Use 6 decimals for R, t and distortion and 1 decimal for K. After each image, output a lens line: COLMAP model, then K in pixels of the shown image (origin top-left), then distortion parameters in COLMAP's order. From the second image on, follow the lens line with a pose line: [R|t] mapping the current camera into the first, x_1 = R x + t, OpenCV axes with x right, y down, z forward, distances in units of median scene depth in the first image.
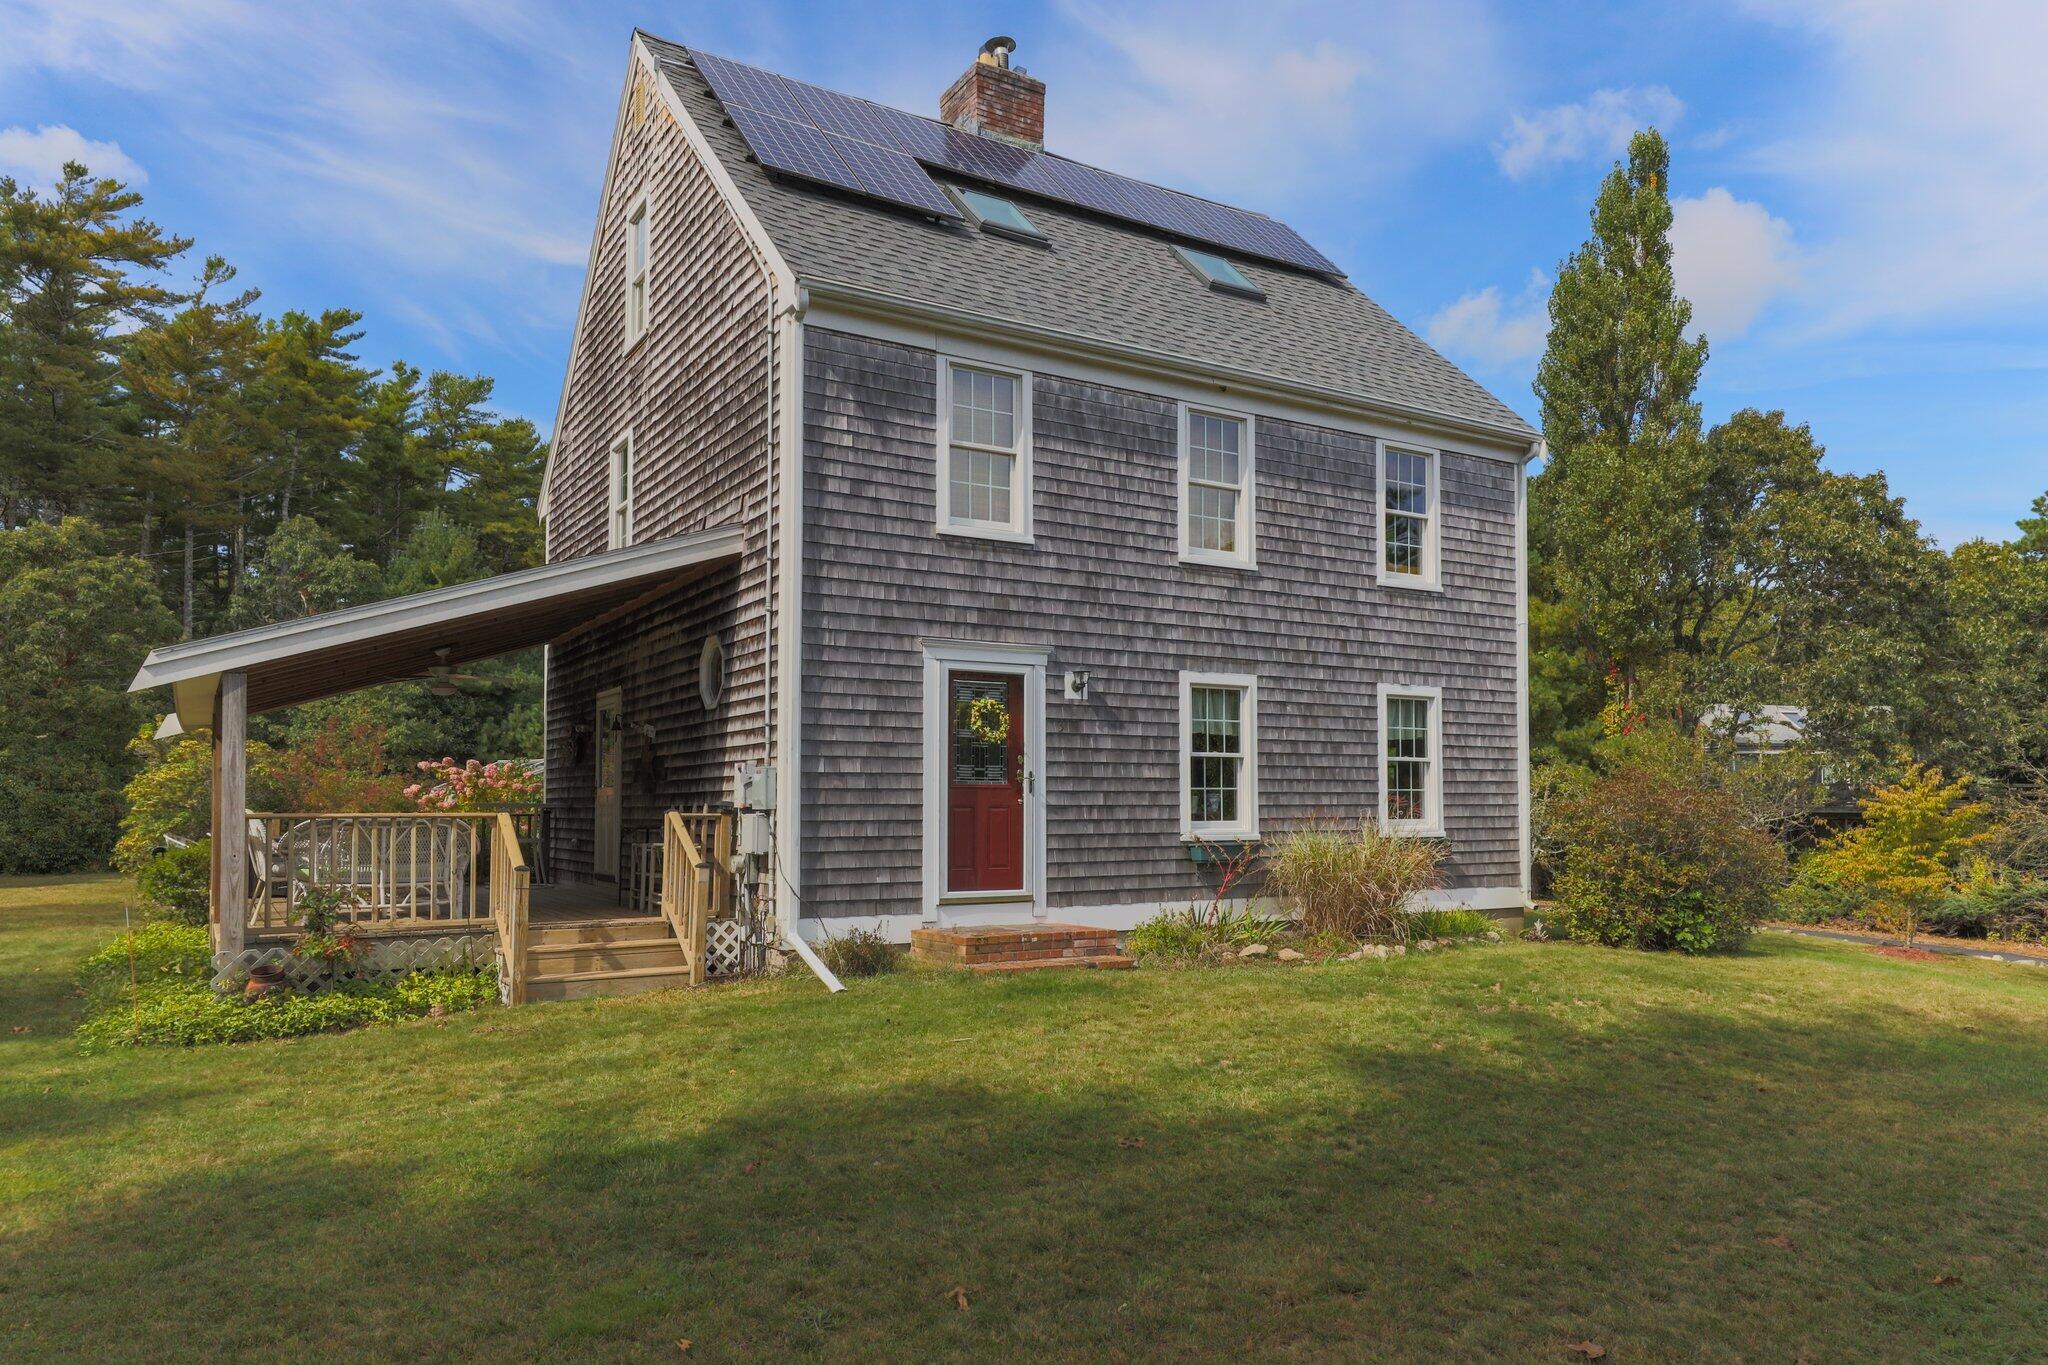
lens RADIAL K [[1381.9, 0, 1054.2], [0, 1381.9, 749.9], [0, 0, 1]] dist [0.009062, -0.007083]
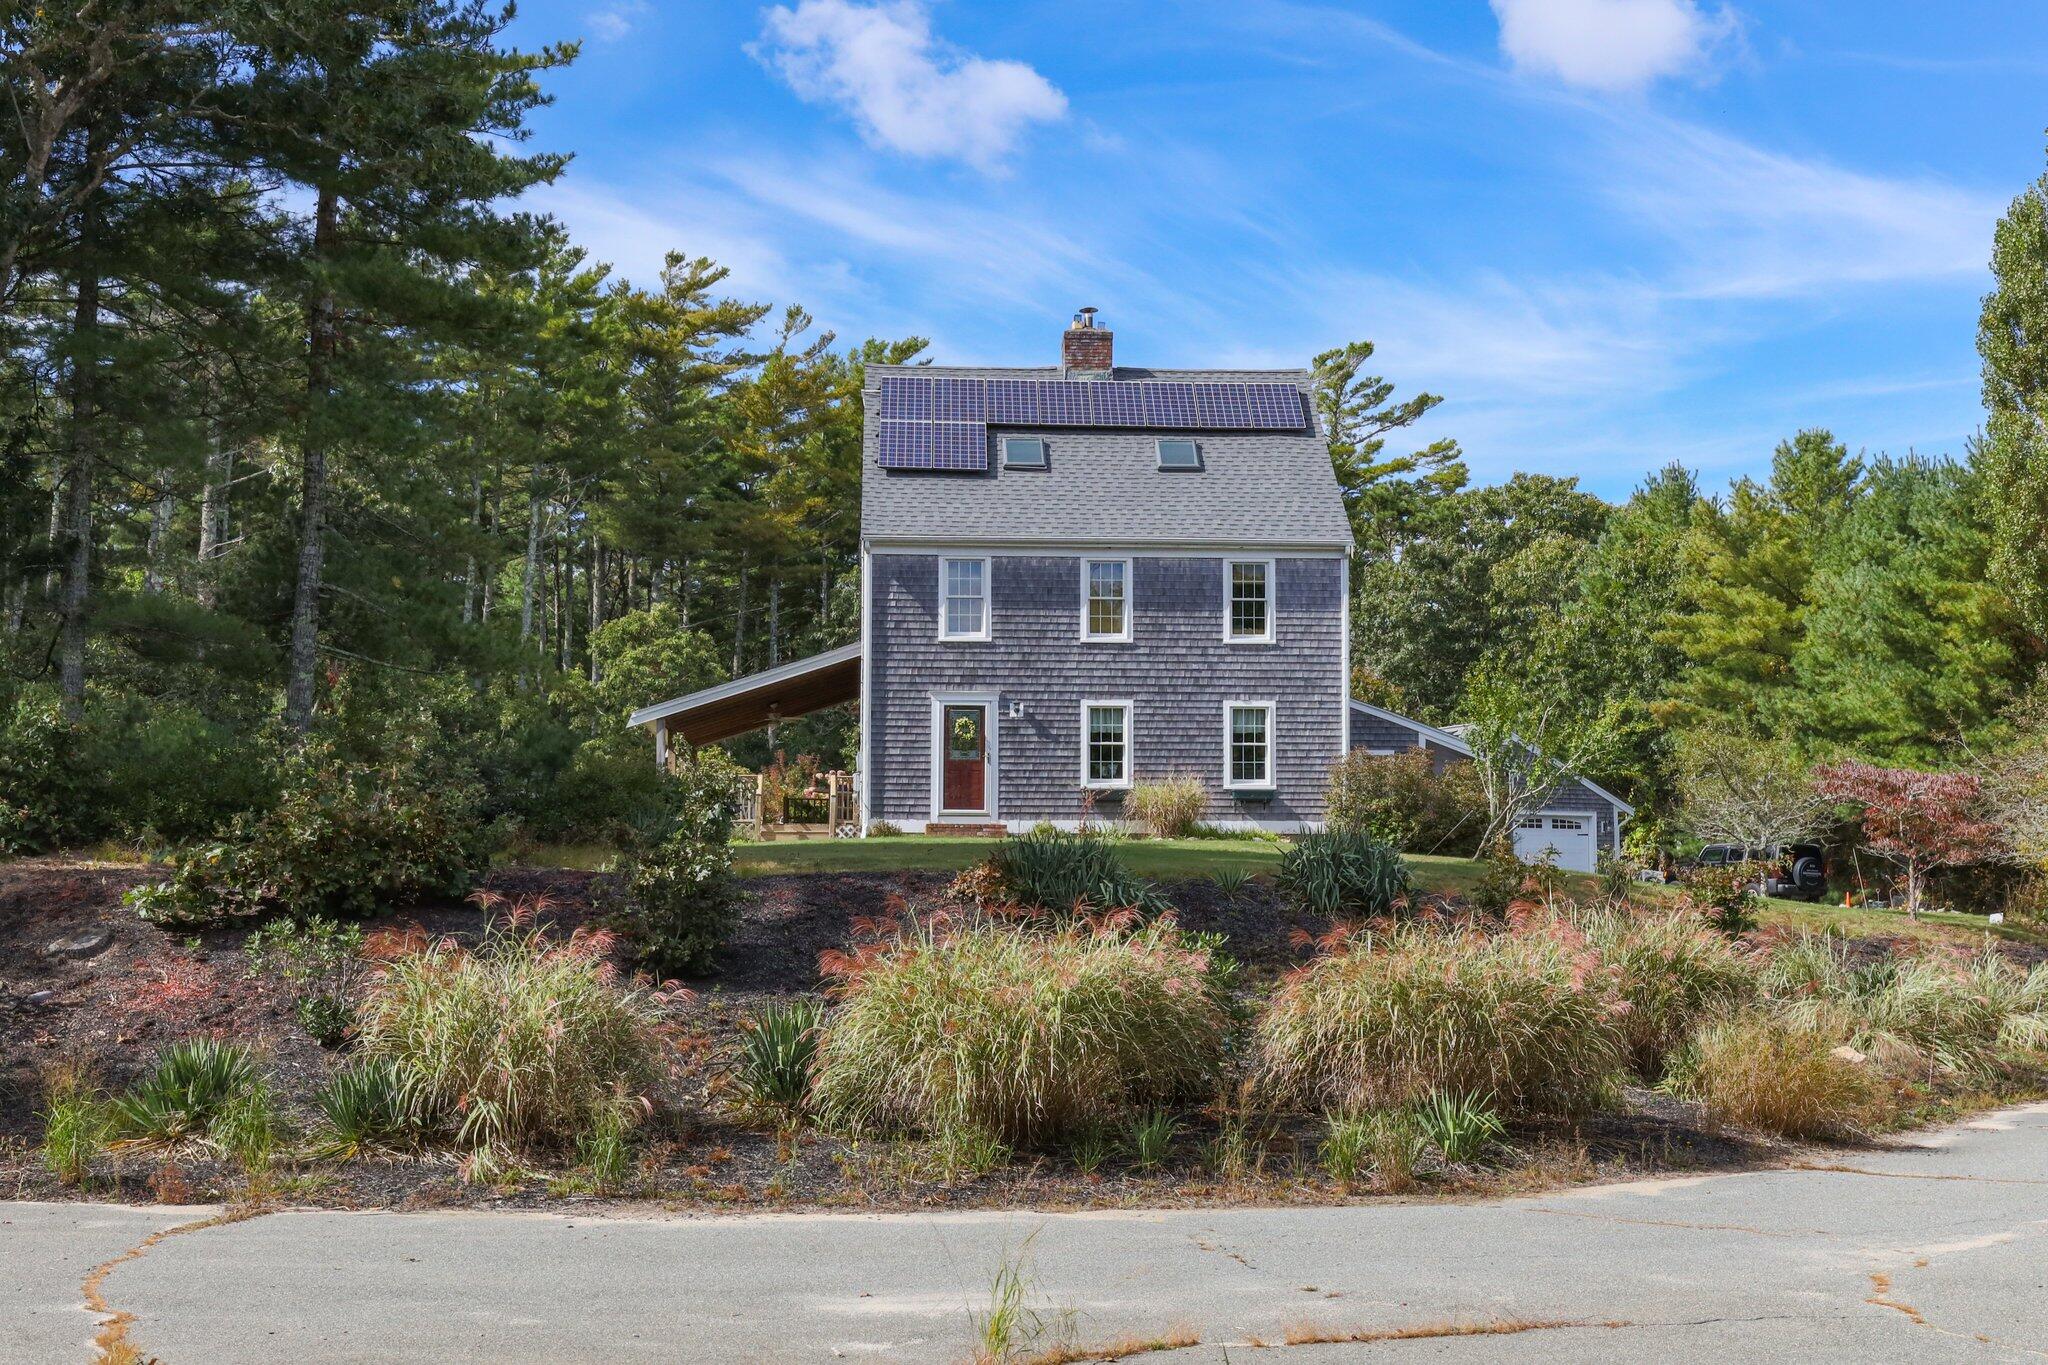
lens RADIAL K [[2532.7, 0, 1021.1], [0, 2532.7, 753.6], [0, 0, 1]] dist [0.105014, 0.000000]
pose [[0.872509, -0.032409, -0.487522, 1.727415], [0.016593, 0.999188, -0.036728, 0.144623], [0.488316, 0.023956, 0.872338, -2.098209]]
